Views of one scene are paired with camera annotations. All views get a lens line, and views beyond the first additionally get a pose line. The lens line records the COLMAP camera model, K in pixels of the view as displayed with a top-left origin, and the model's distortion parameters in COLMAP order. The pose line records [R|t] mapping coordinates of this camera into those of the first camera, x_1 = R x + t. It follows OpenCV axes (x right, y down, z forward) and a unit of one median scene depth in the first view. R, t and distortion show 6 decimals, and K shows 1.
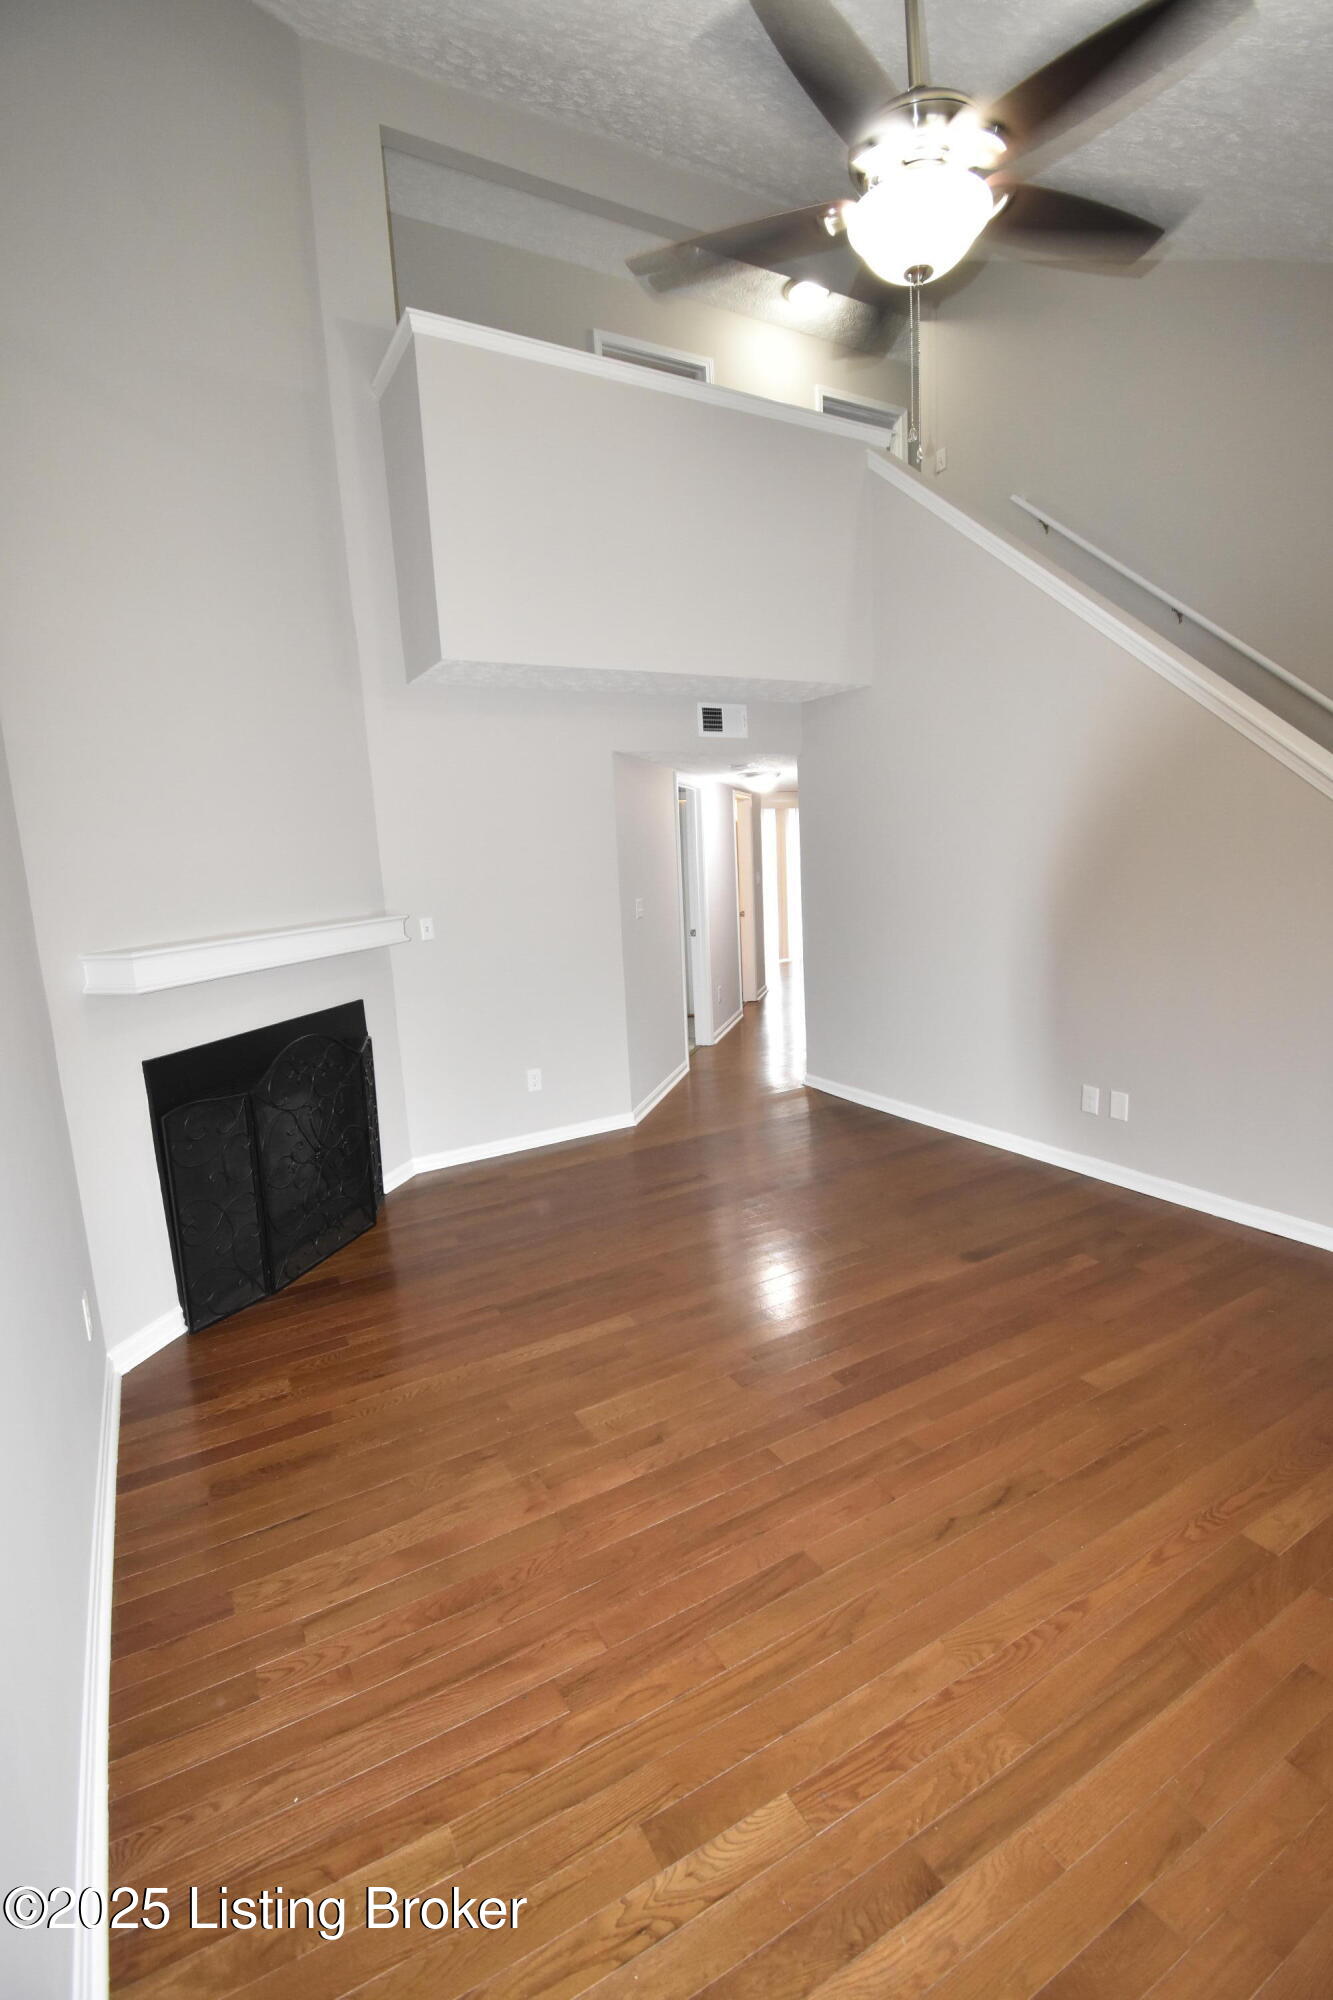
lens RADIAL K [[916.6, 0, 670.4], [0, 916.6, 1003.0], [0, 0, 1]] dist [0.003827, -0.001215]
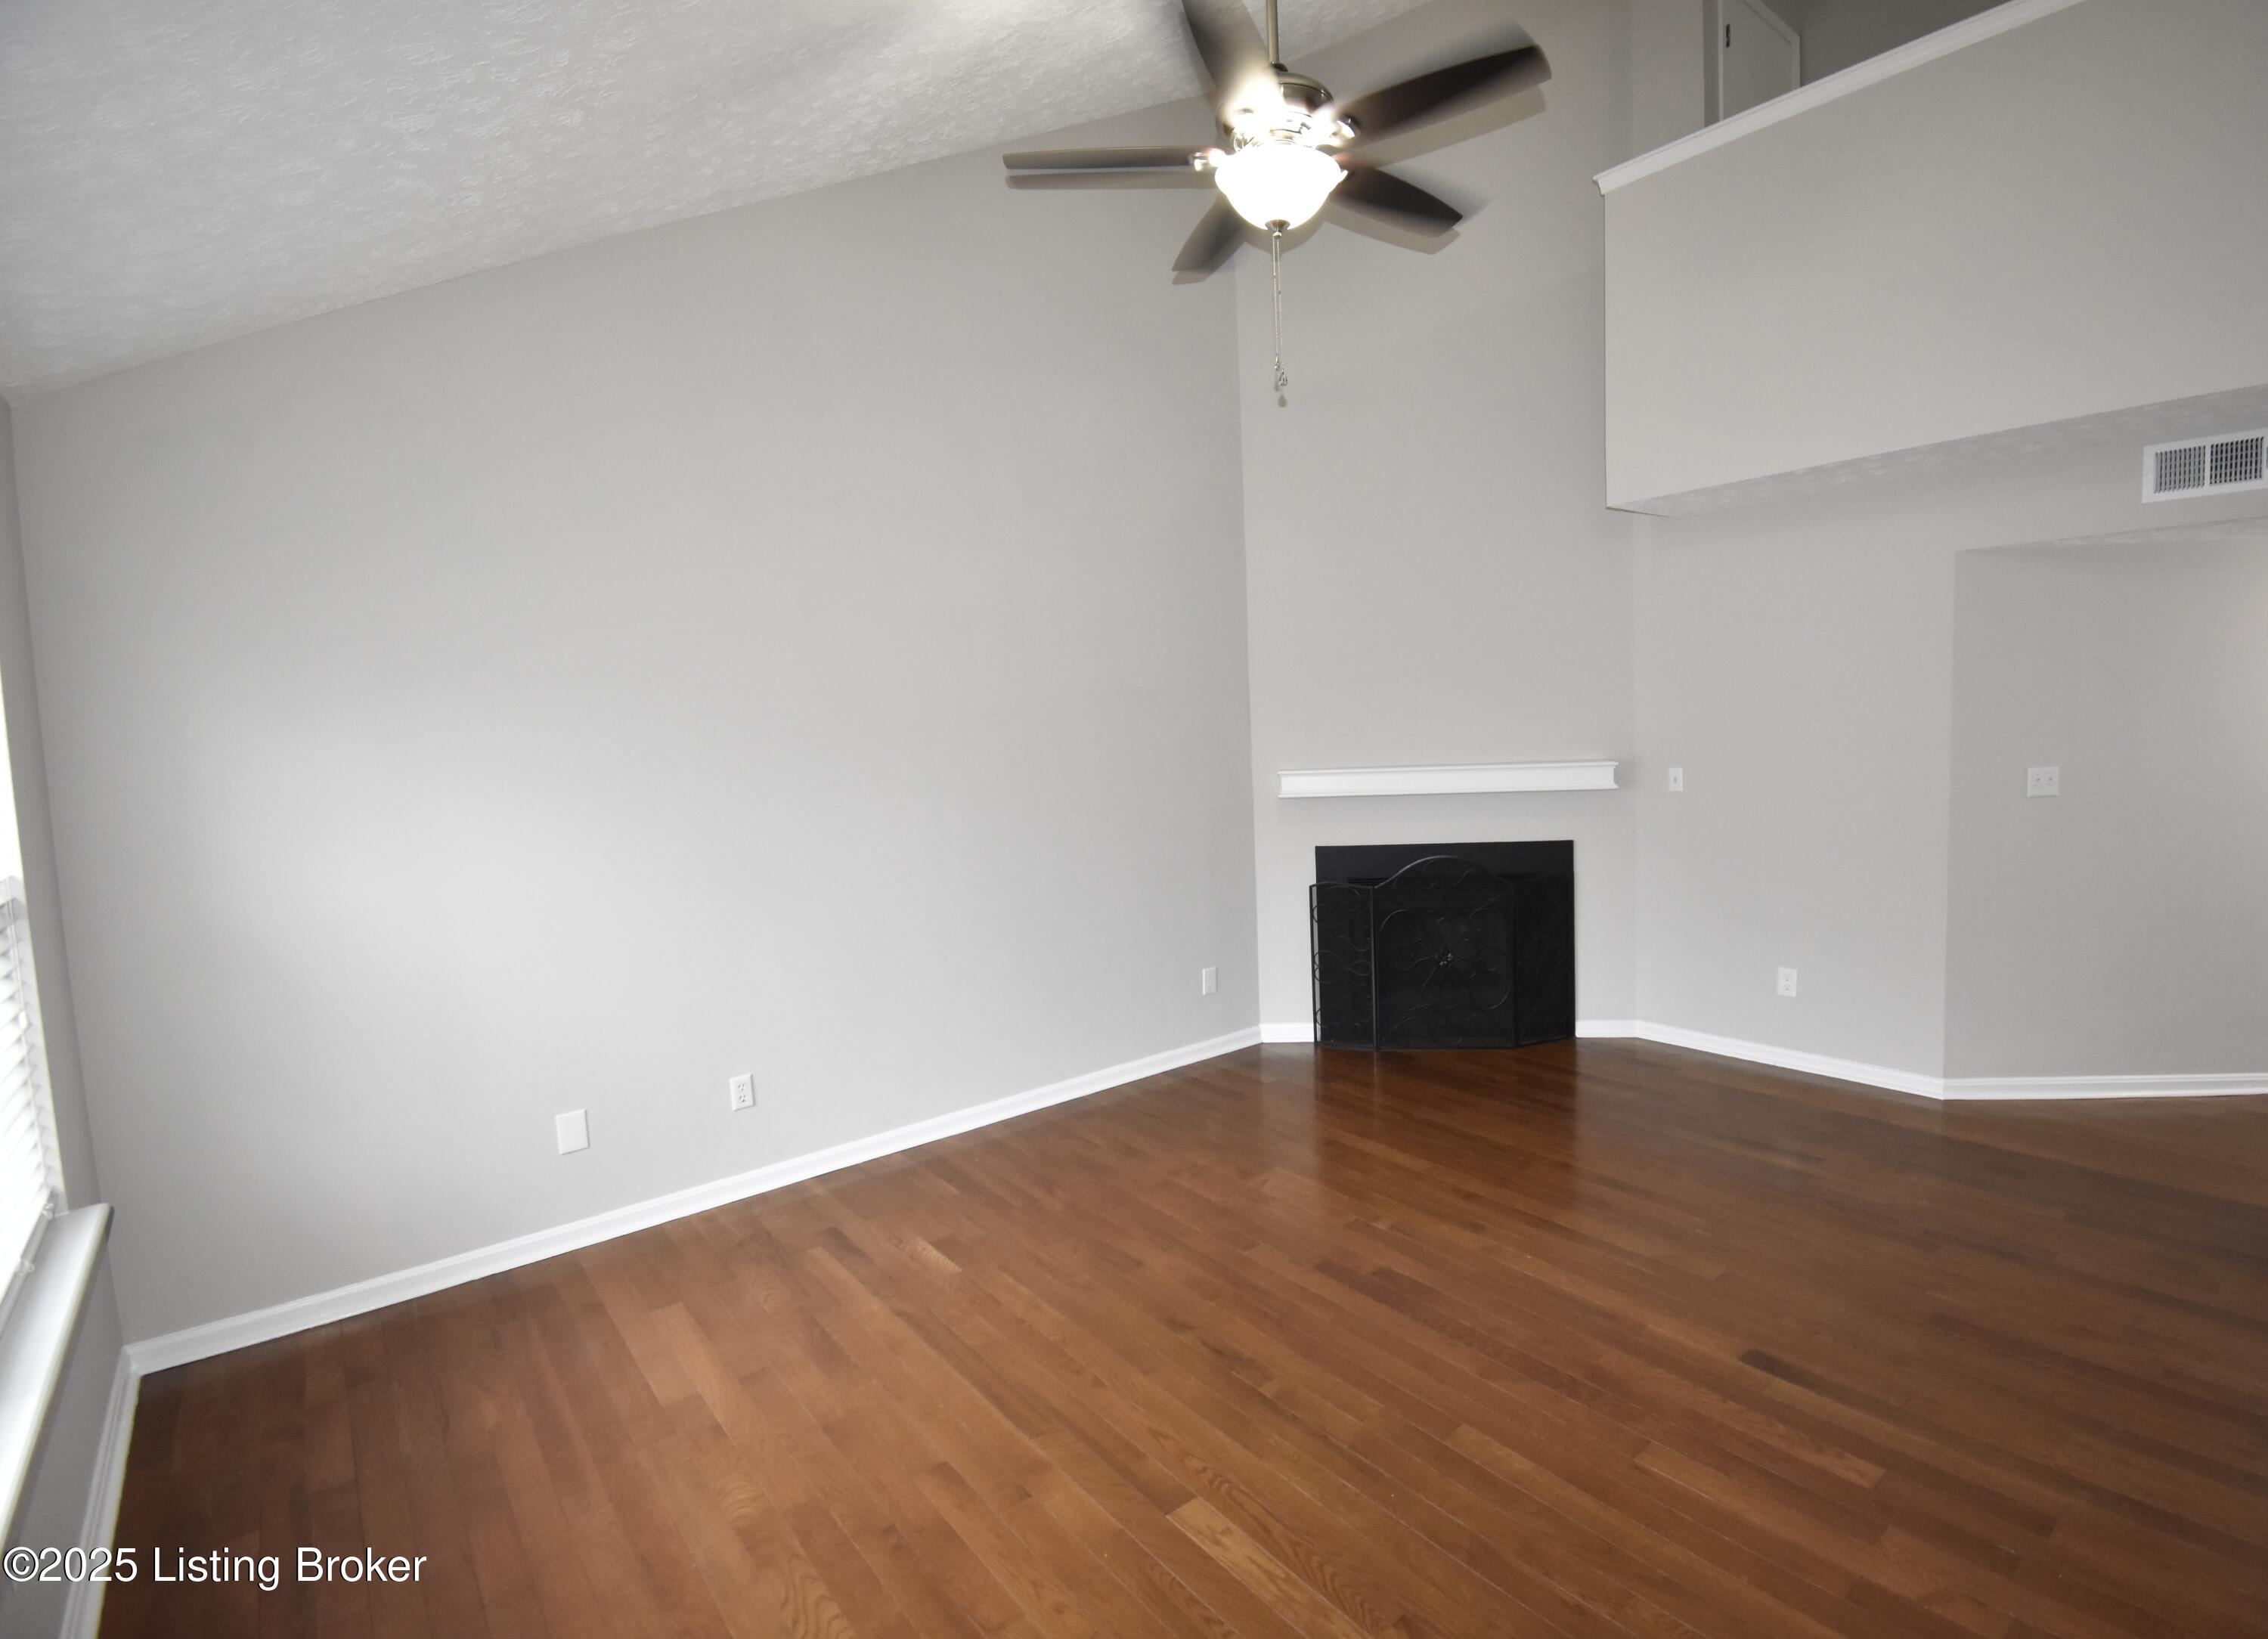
lens RADIAL K [[1044.8, 0, 1139.8], [0, 1044.8, 811.3], [0, 0, 1]] dist [-0.000863, -0.001011]
pose [[0.149739, 0.122340, -0.981127, 1.021825], [-0.142248, 0.984657, 0.101071, -0.117579], [0.978439, 0.124429, 0.164845, 0.461424]]
